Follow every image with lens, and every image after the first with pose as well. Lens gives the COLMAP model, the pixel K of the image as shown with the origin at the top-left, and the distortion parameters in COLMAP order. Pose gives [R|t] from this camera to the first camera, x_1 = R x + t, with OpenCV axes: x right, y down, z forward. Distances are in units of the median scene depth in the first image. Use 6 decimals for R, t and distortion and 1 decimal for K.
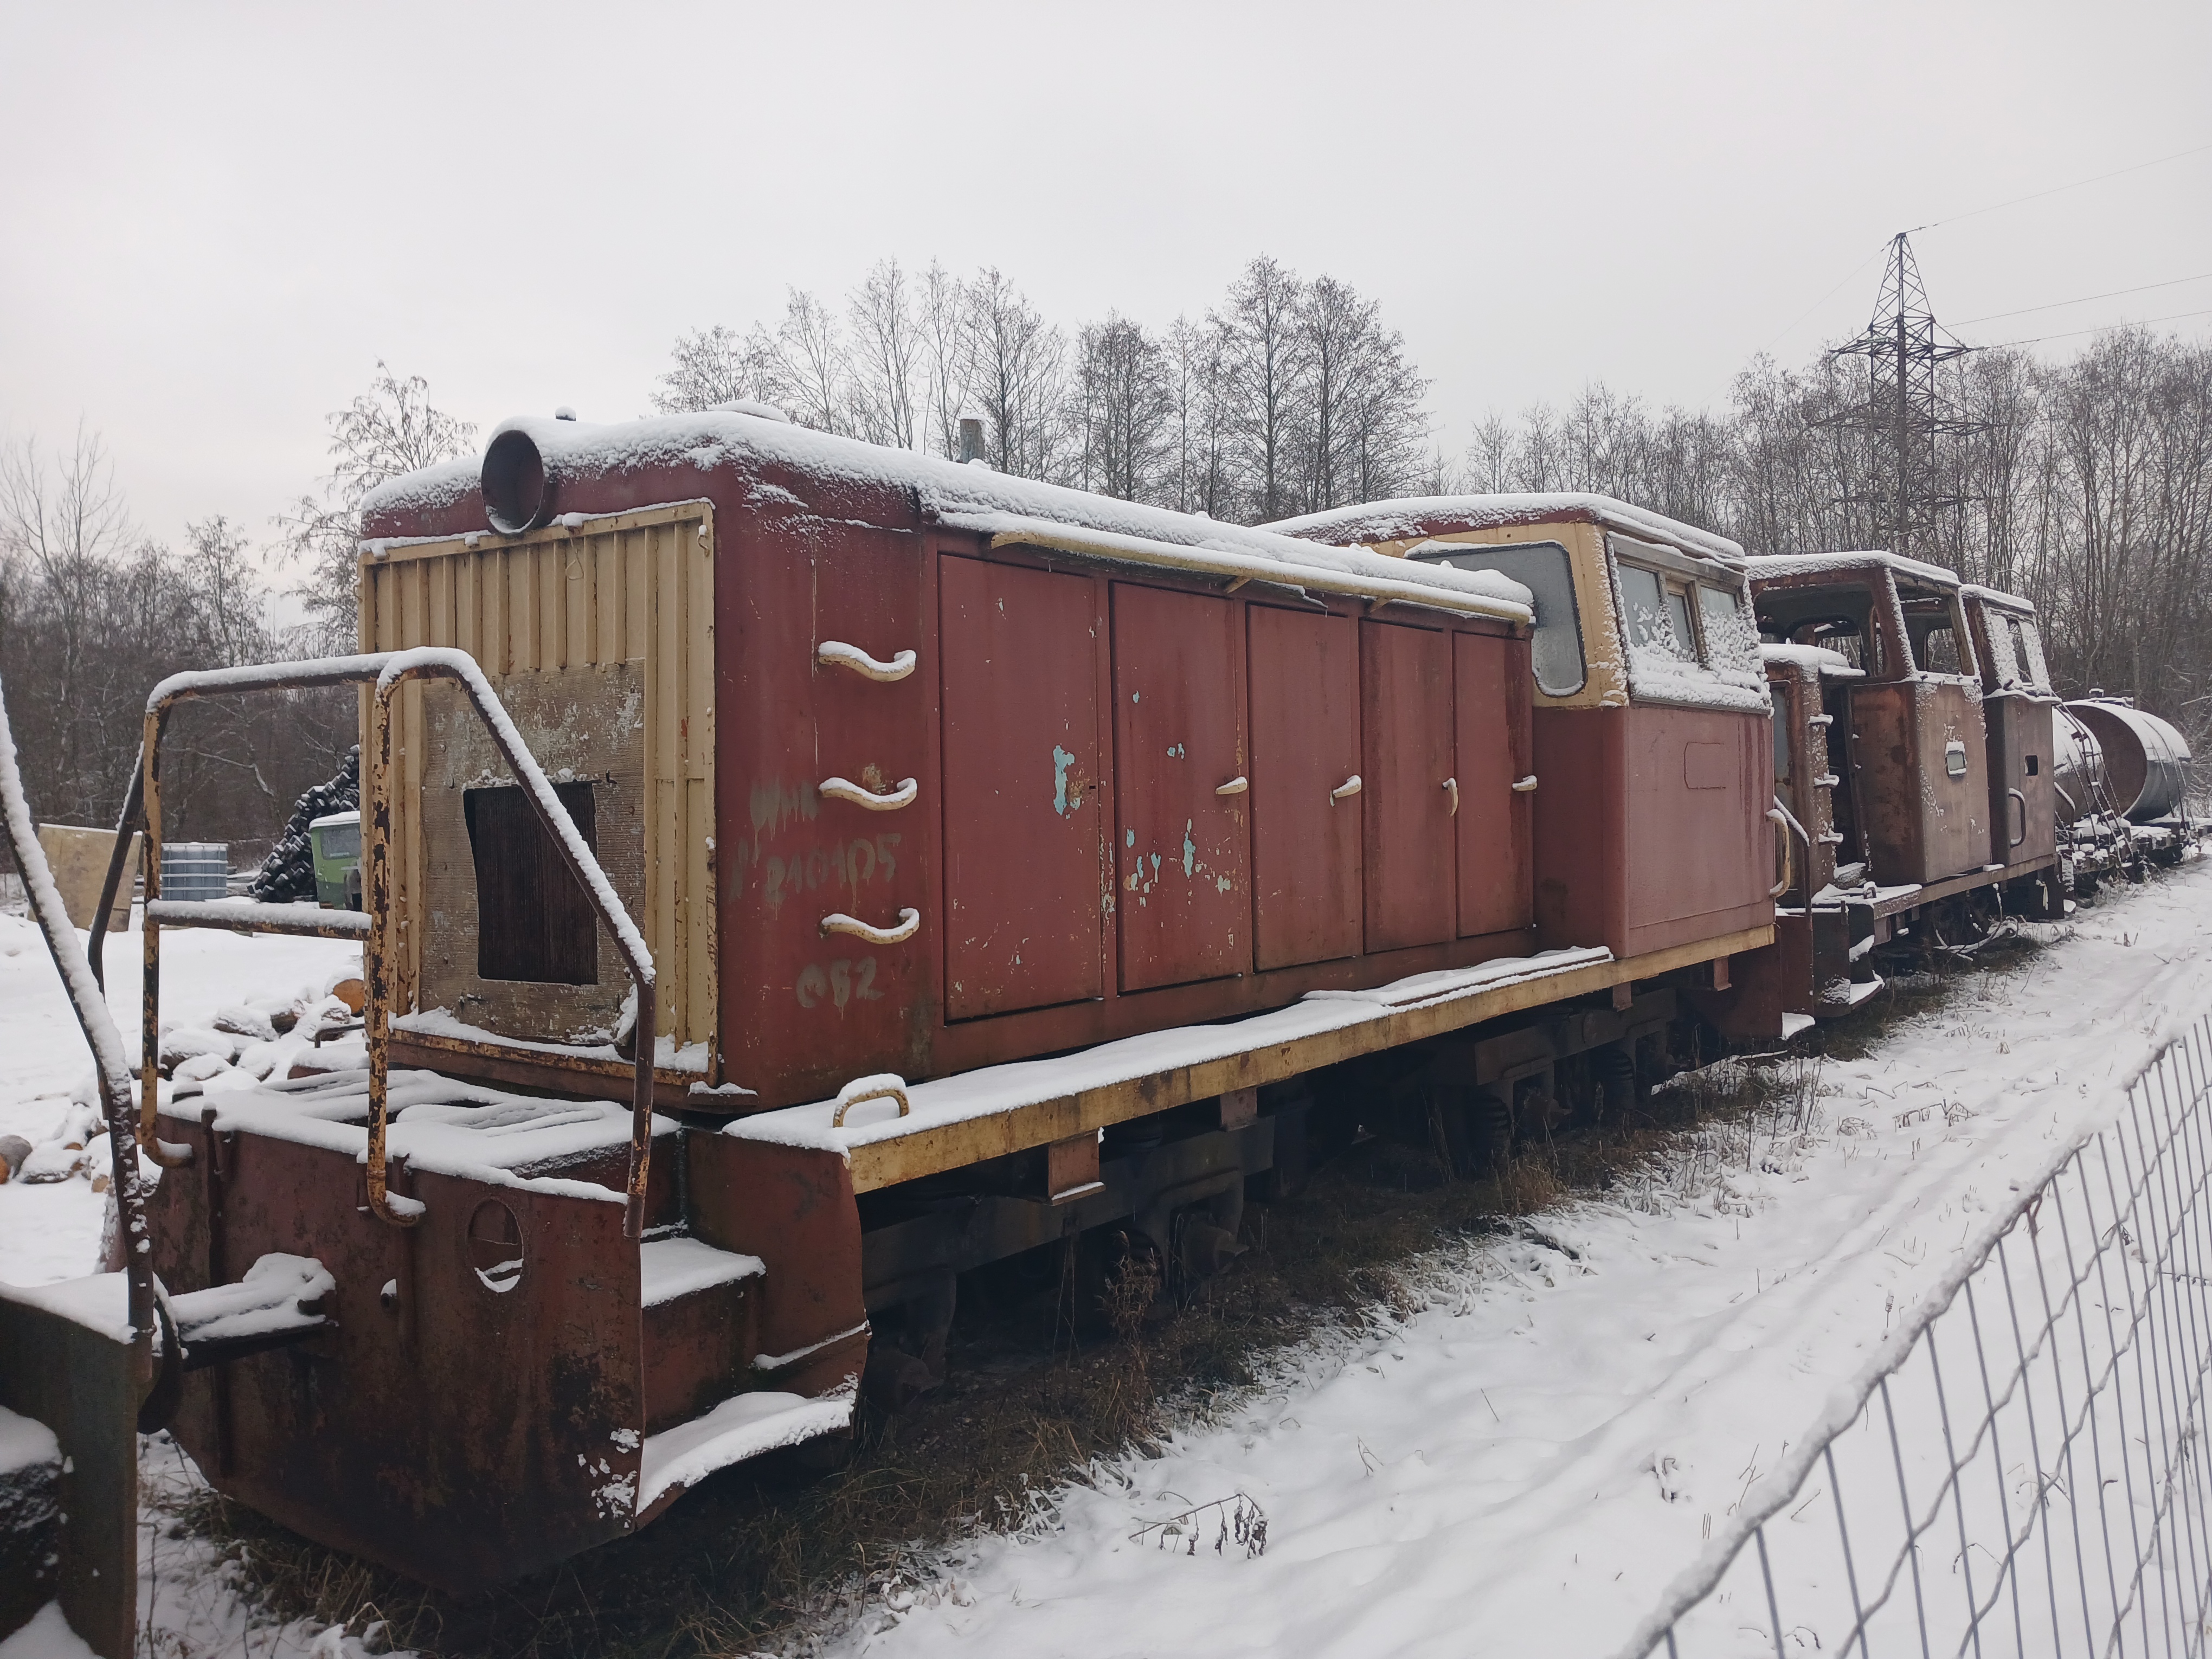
lens RADIAL K [[1739.5, 0, 1106.0], [0, 1739.5, 829.5], [0, 0, 1]] dist [-0.000997, -0.089499]
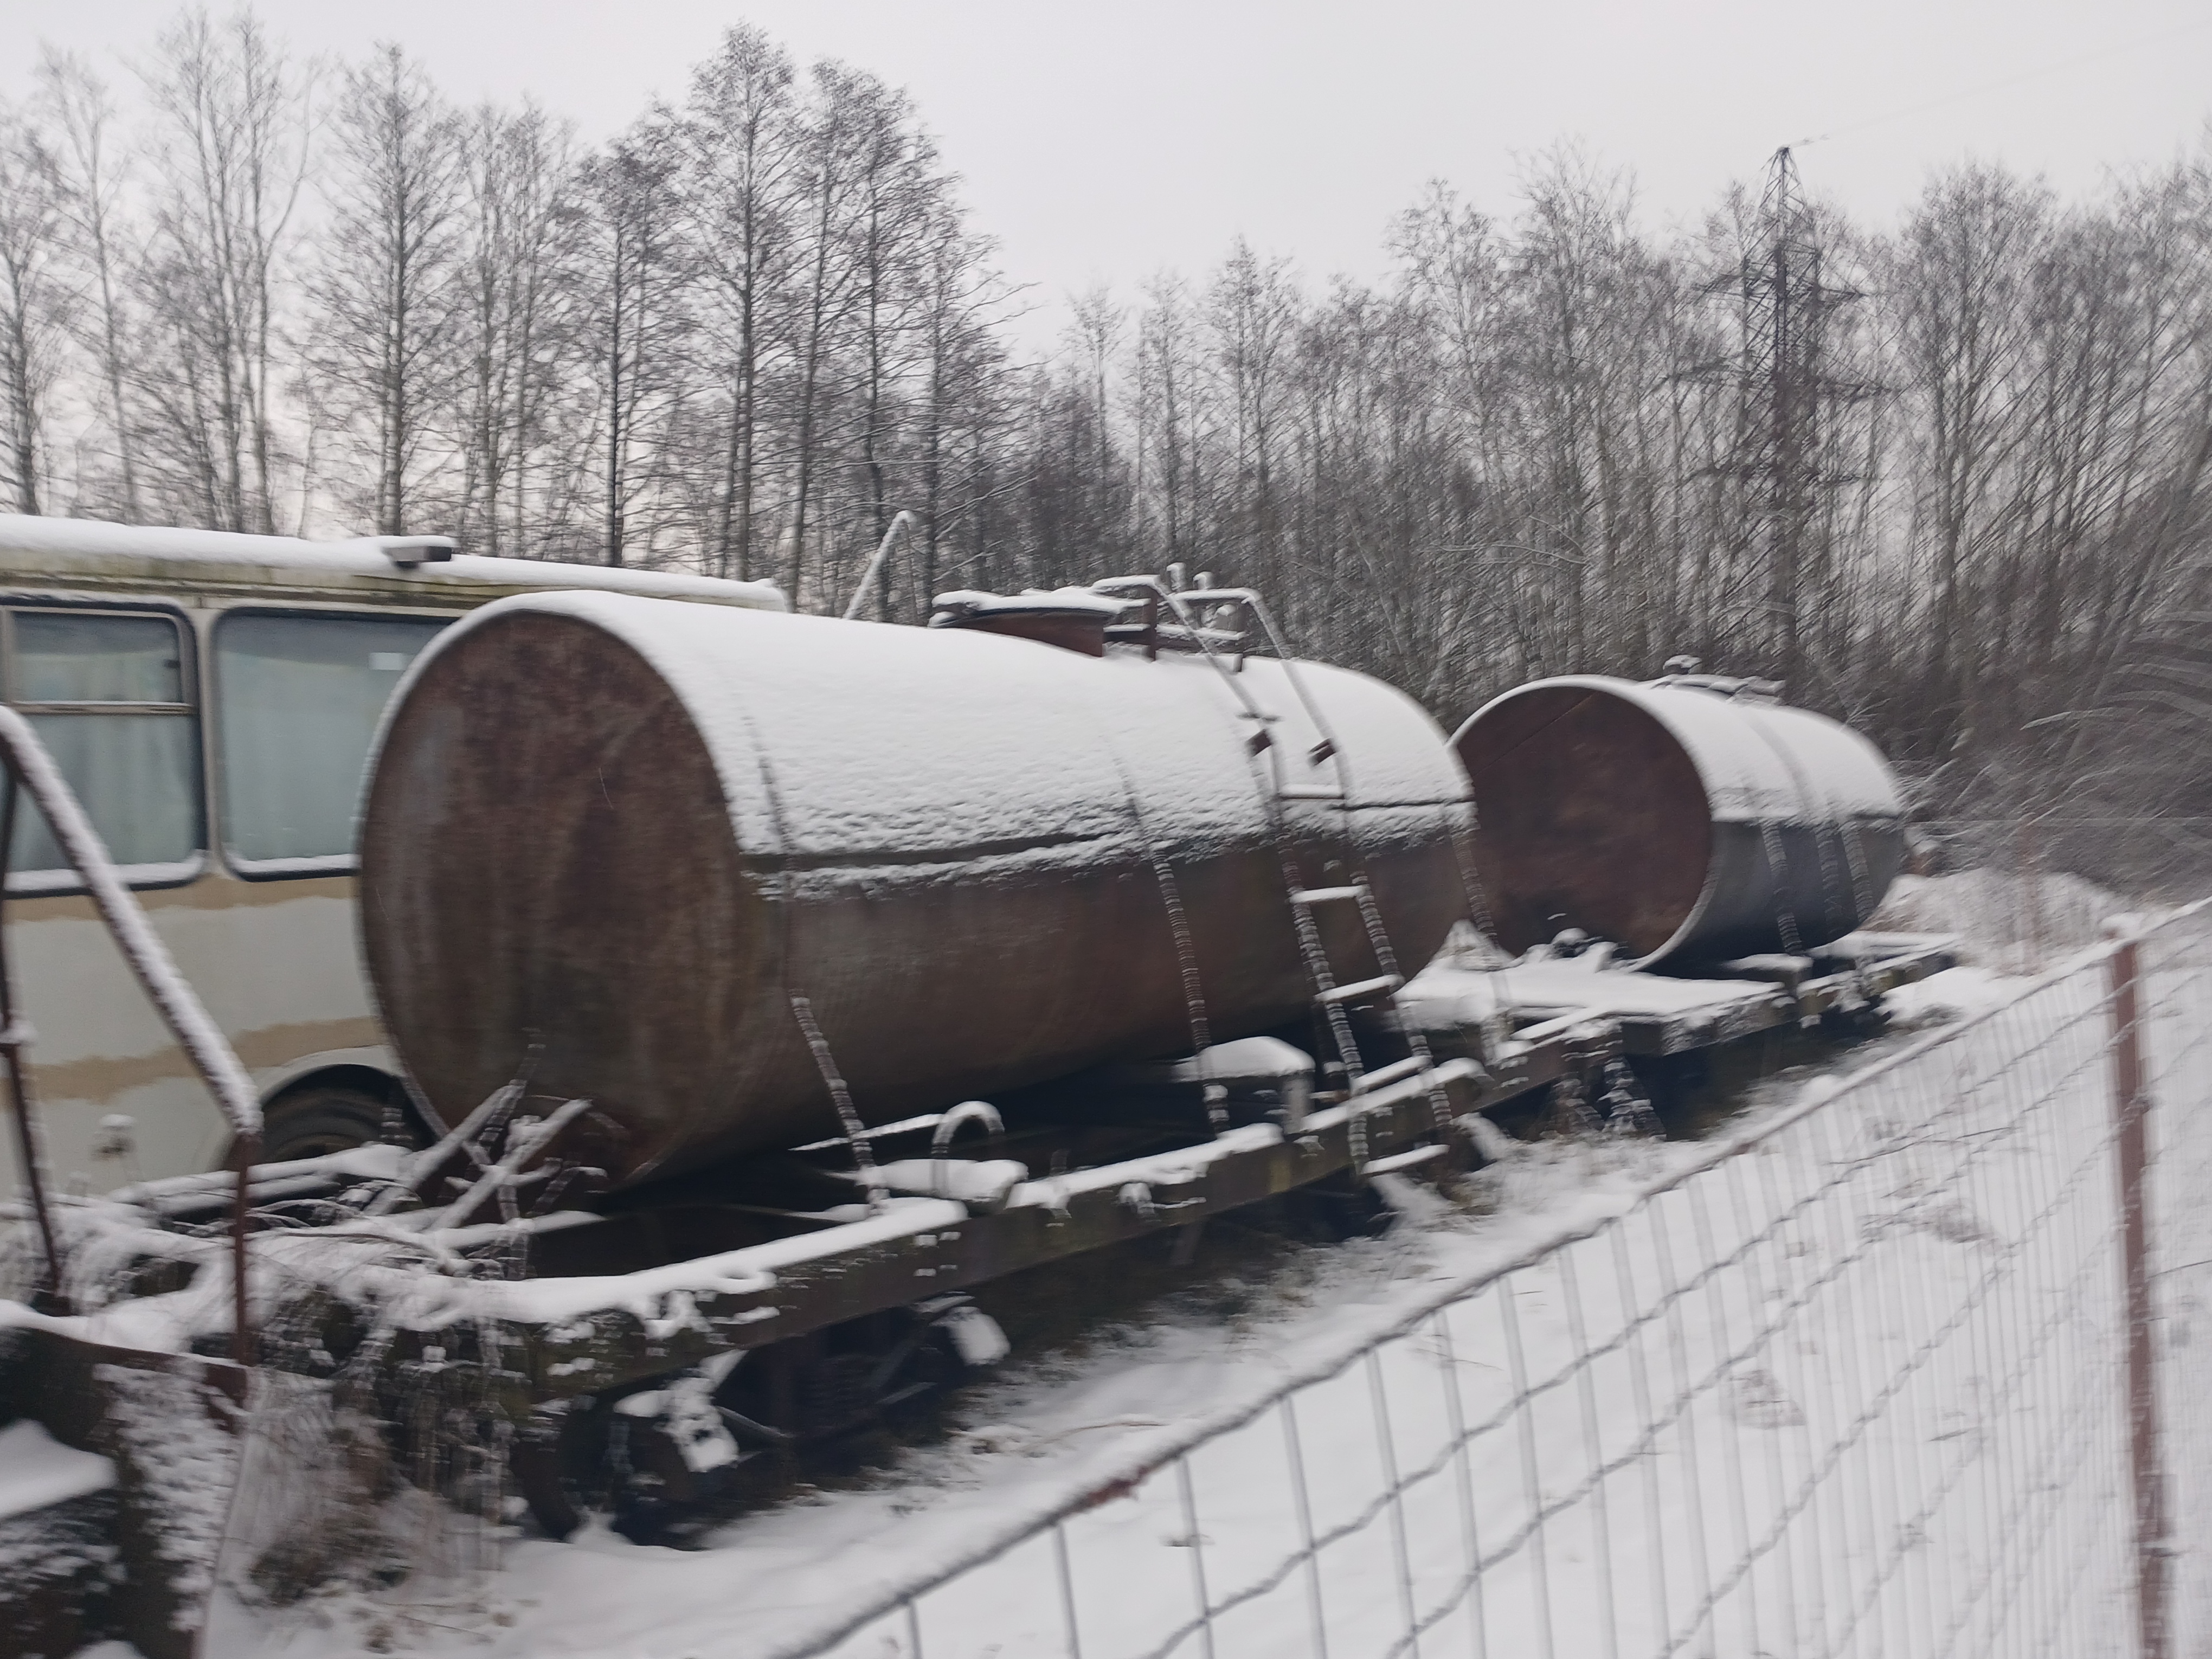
lens RADIAL K [[1986.9, 0, 1106.0], [0, 1986.9, 829.5], [0, 0, 1]] dist [0.004060, -0.119626]
pose [[0.996571, 0.028922, 0.077522, 0.403730], [-0.028043, 0.999530, -0.012410, -0.026291], [-0.077845, 0.010194, 0.996913, 0.508153]]
